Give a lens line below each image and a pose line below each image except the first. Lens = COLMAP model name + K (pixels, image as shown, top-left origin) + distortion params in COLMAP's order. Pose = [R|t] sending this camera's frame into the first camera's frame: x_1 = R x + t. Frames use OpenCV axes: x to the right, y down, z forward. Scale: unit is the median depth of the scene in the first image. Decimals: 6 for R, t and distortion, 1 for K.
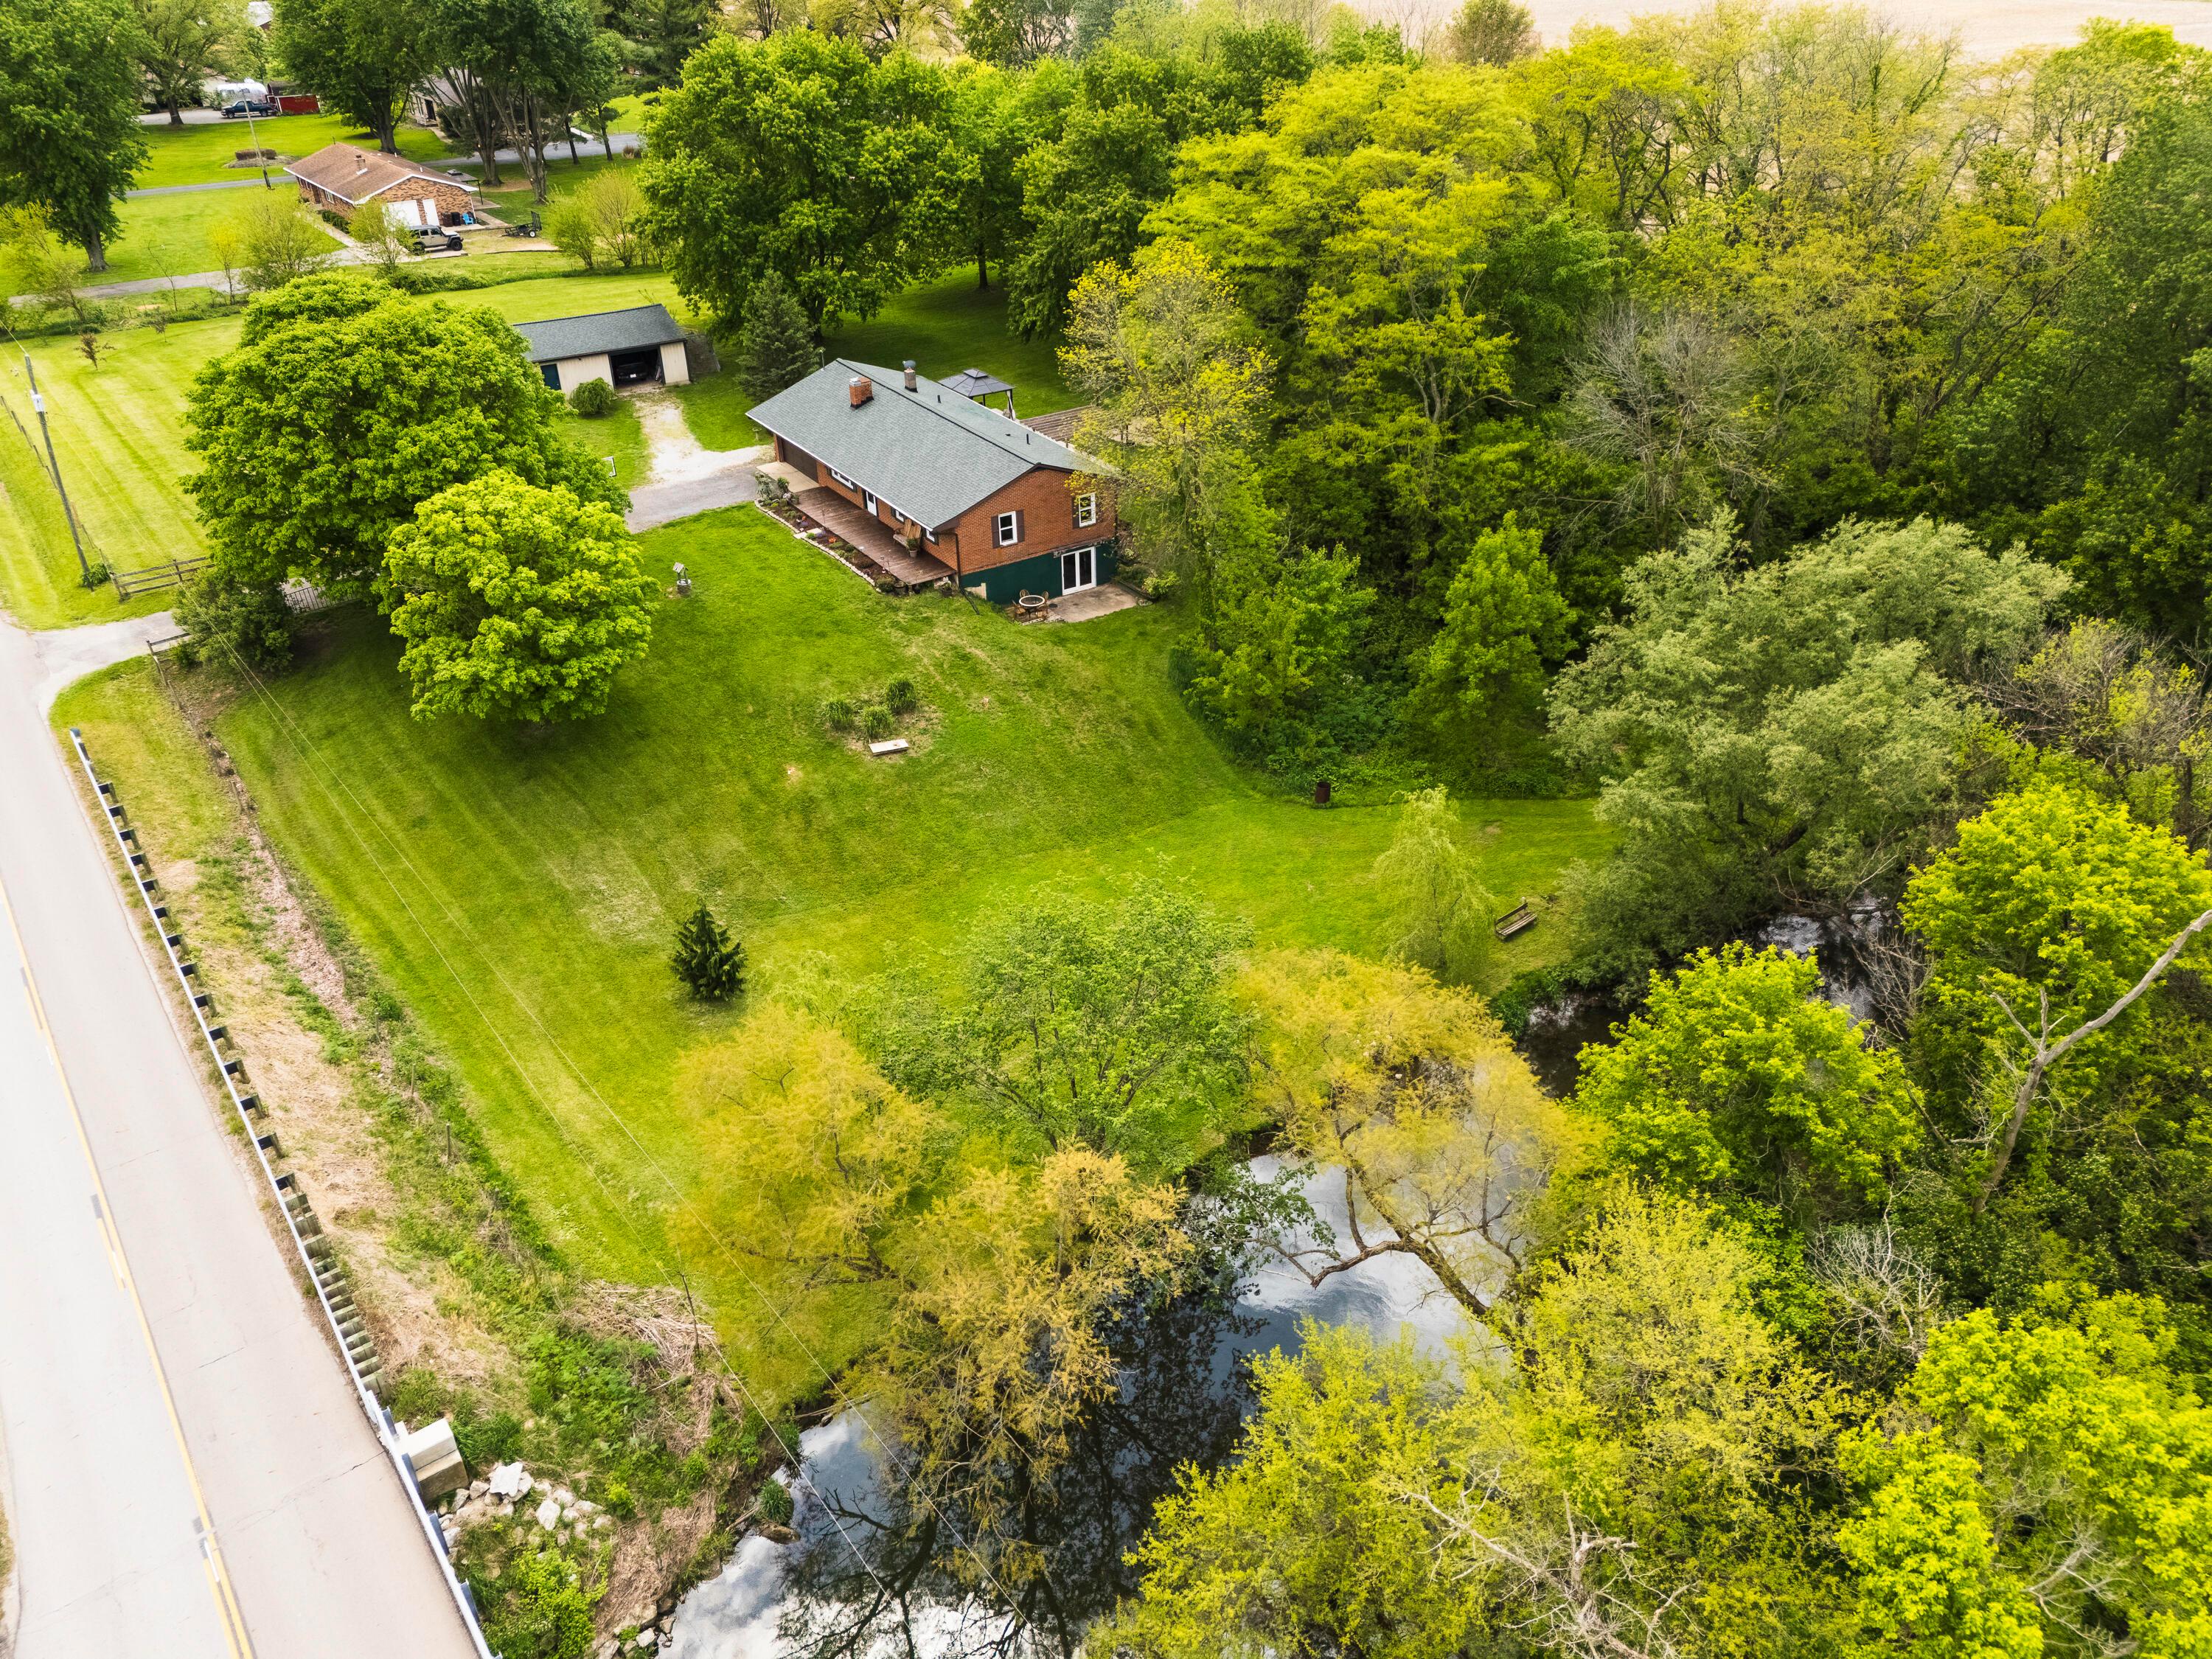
lens RADIAL K [[1628.5, 0, 1106.2], [0, 1628.5, 820.2], [0, 0, 1]] dist [0.092417, -0.086044]
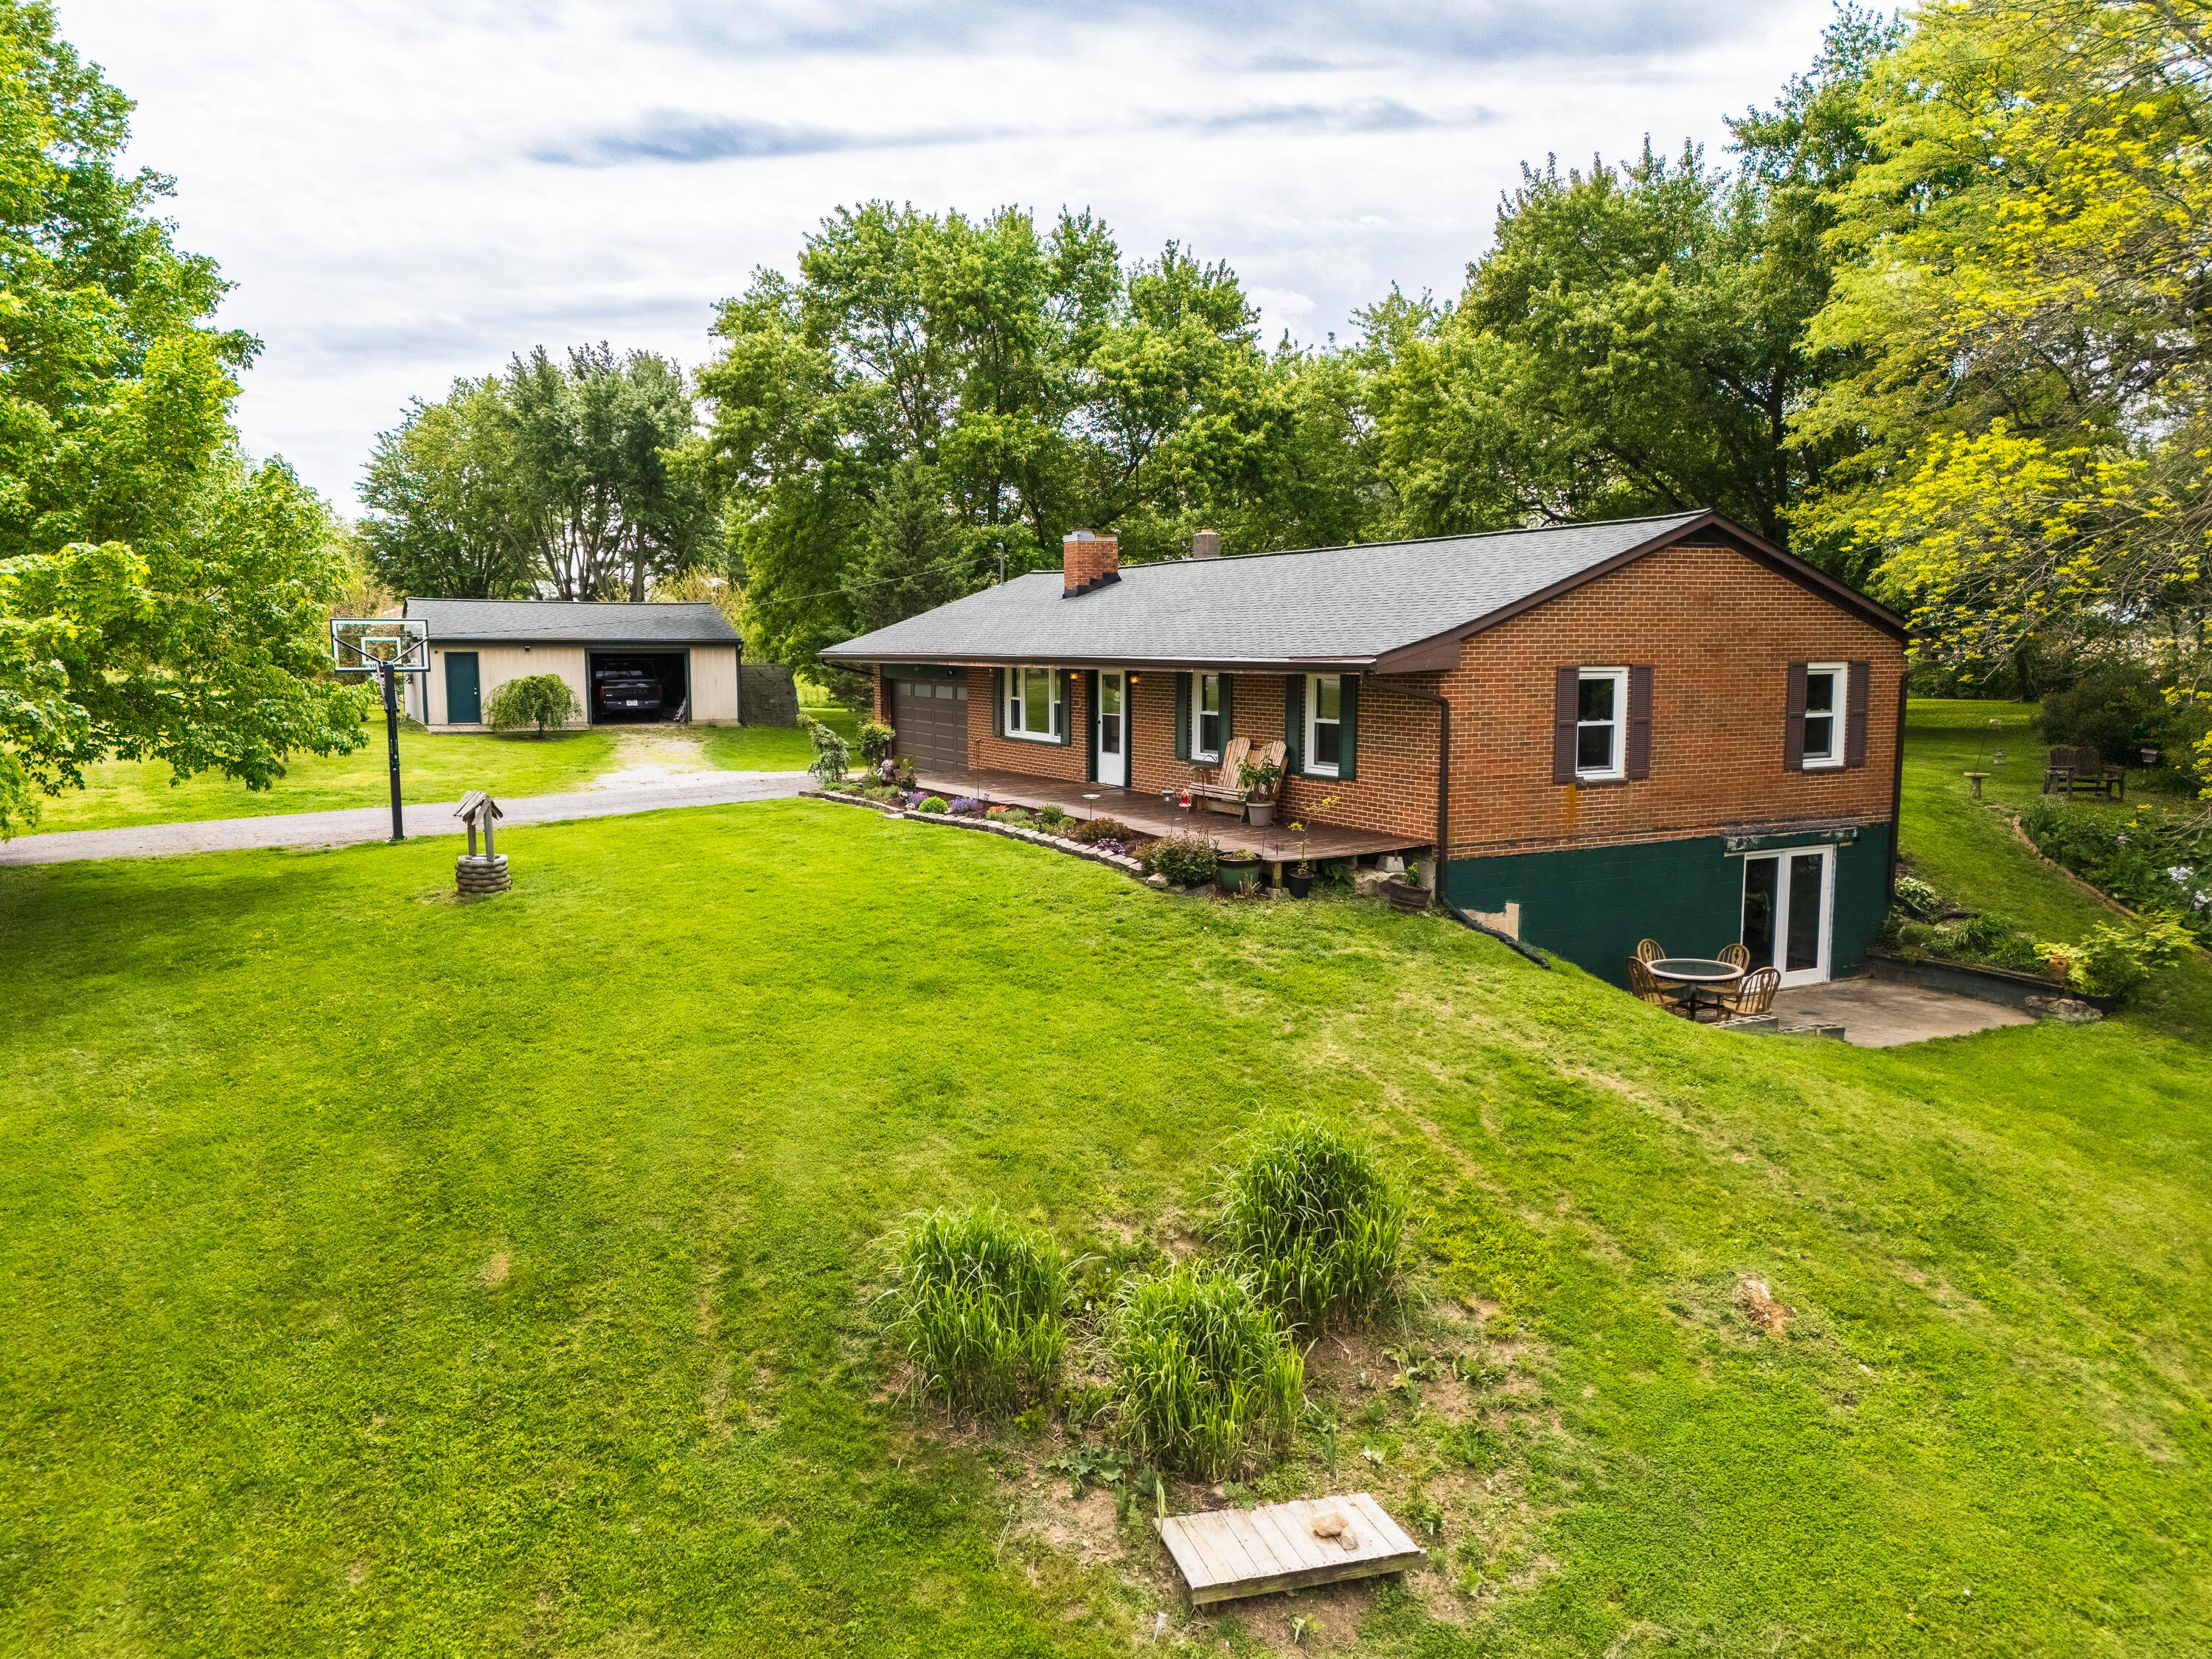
lens RADIAL K [[1635.6, 0, 1113.3], [0, 1635.6, 833.4], [0, 0, 1]] dist [0.066984, -0.049443]
pose [[0.996470, 0.023328, -0.080644, -0.122190], [-0.054208, 0.912301, -0.405916, -0.037105], [0.064102, 0.408854, 0.910346, 0.734573]]
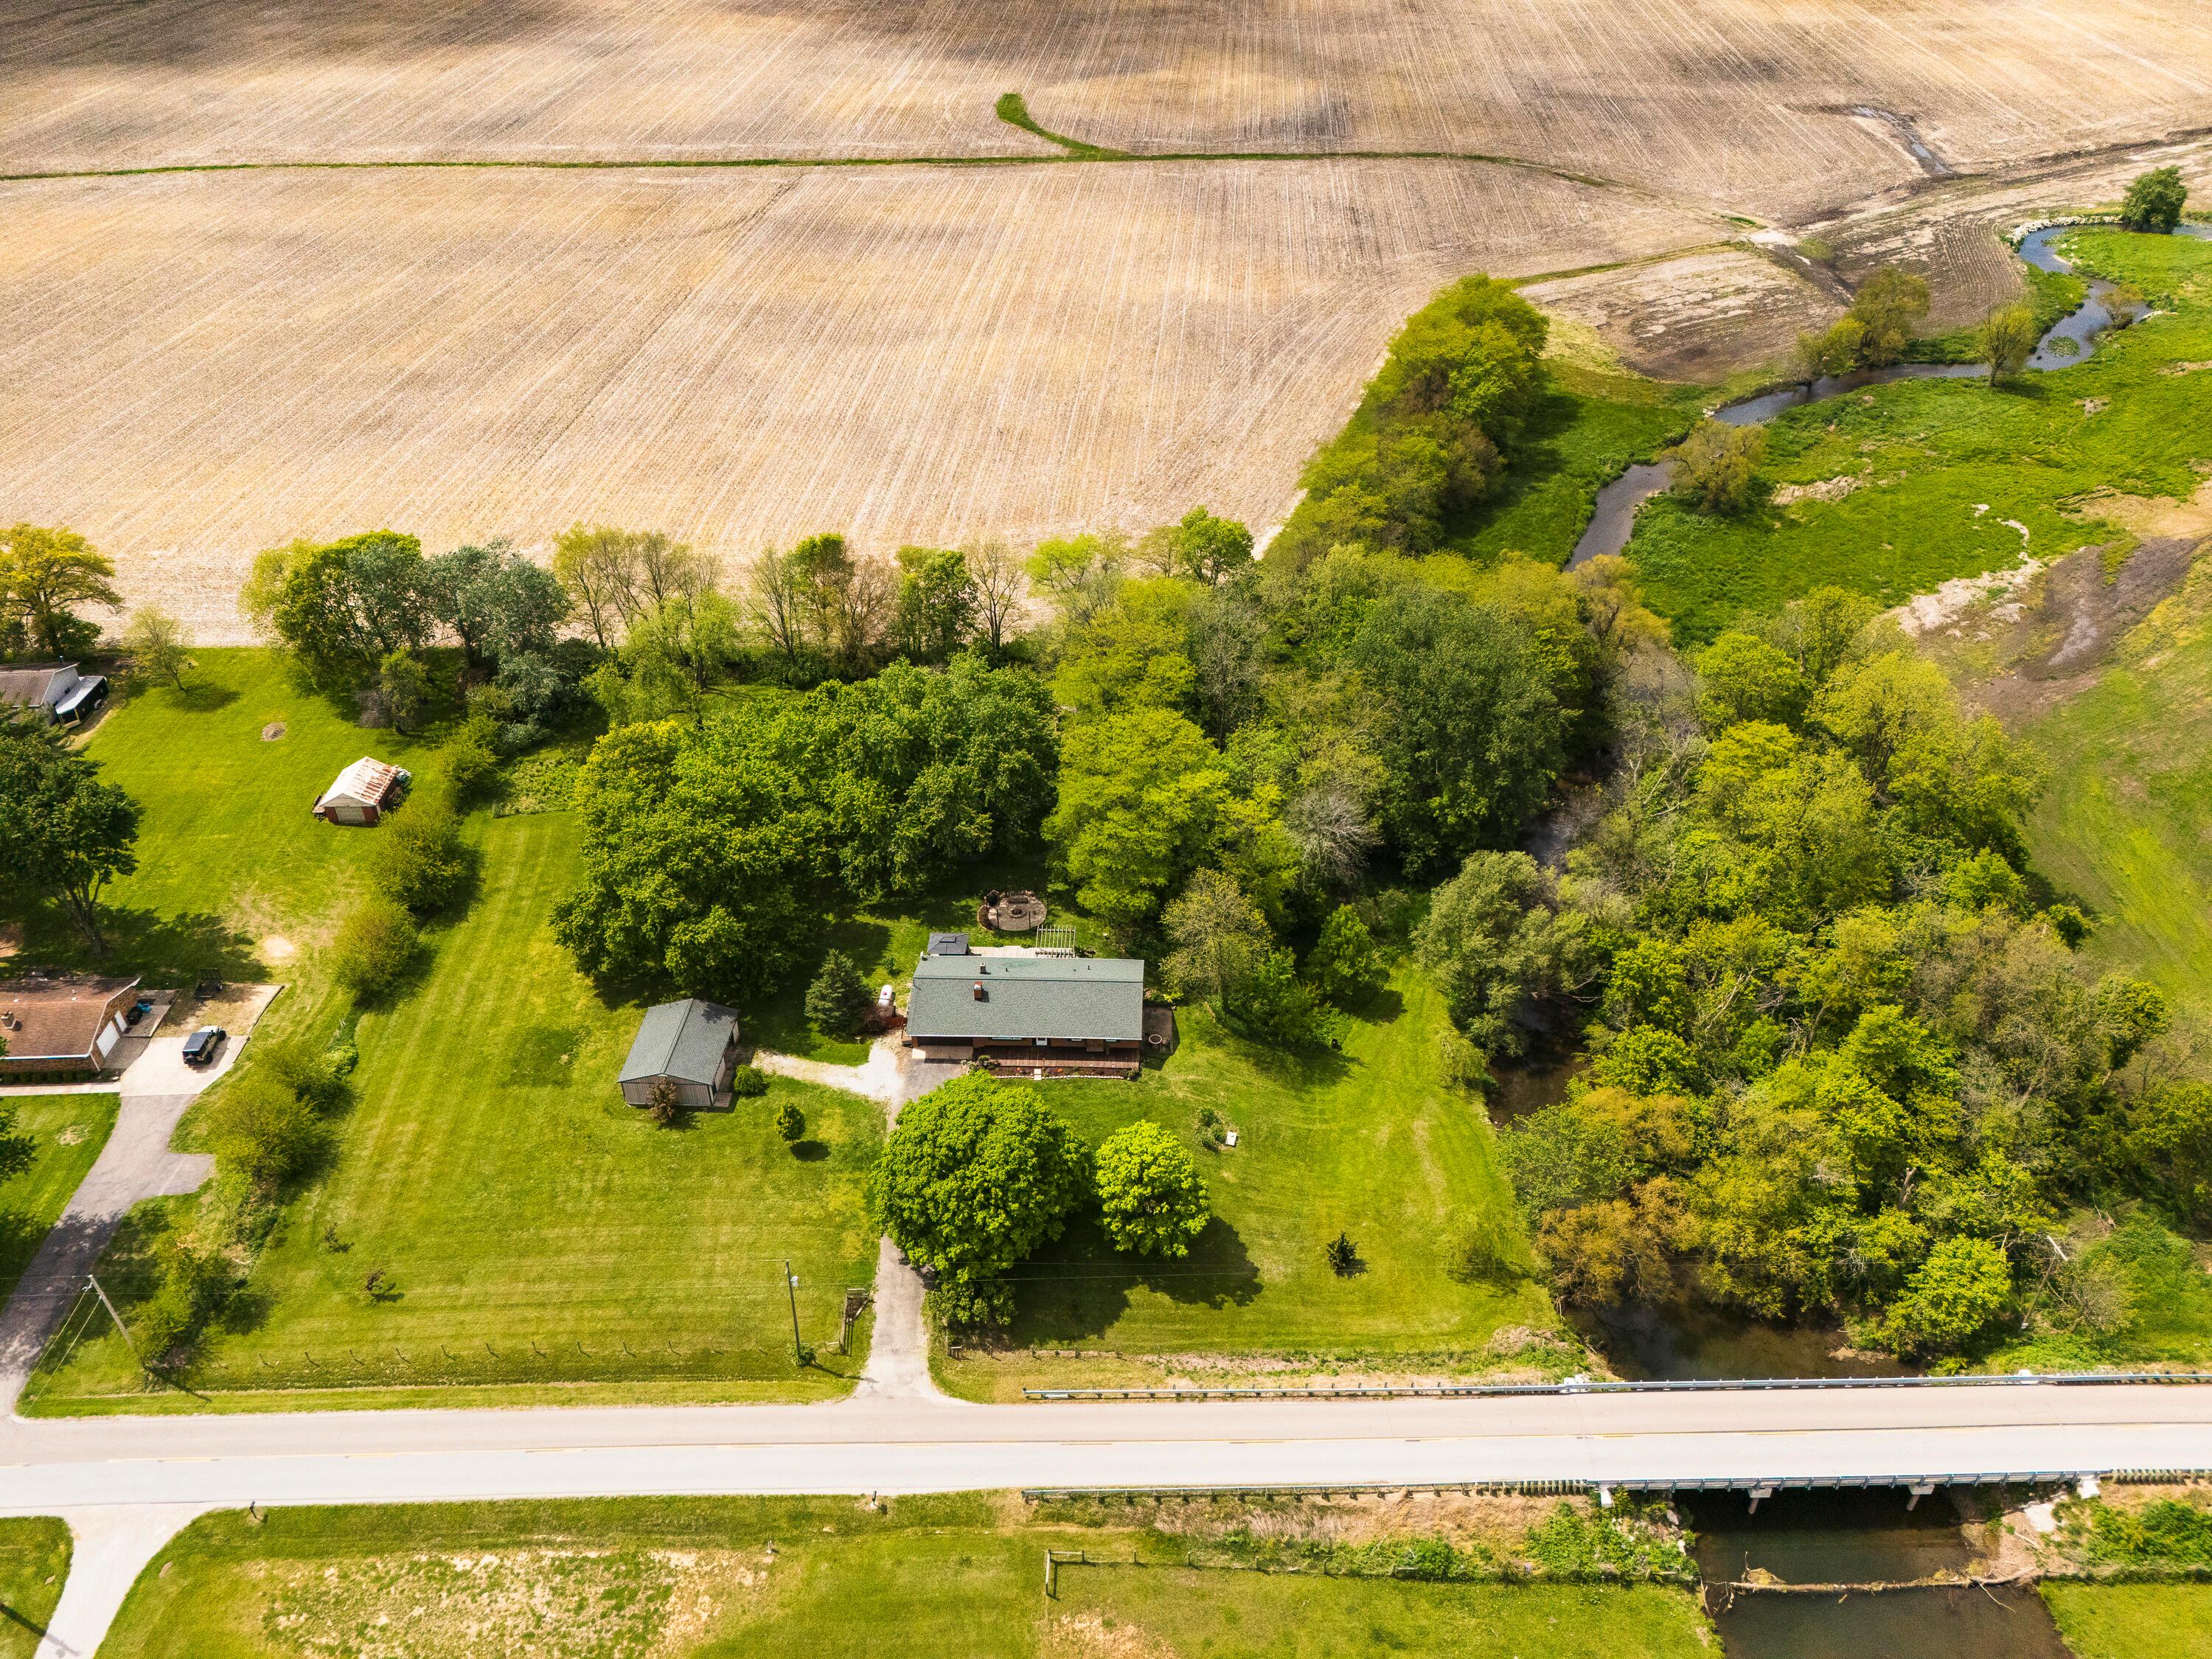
lens RADIAL K [[1628.5, 0, 1106.2], [0, 1628.5, 820.2], [0, 0, 1]] dist [0.092417, -0.086044]
pose [[0.579286, -0.465768, 0.668946, -1.298413], [0.417393, 0.874408, 0.247376, -0.893229], [-0.700151, 0.135912, 0.700940, -0.392923]]
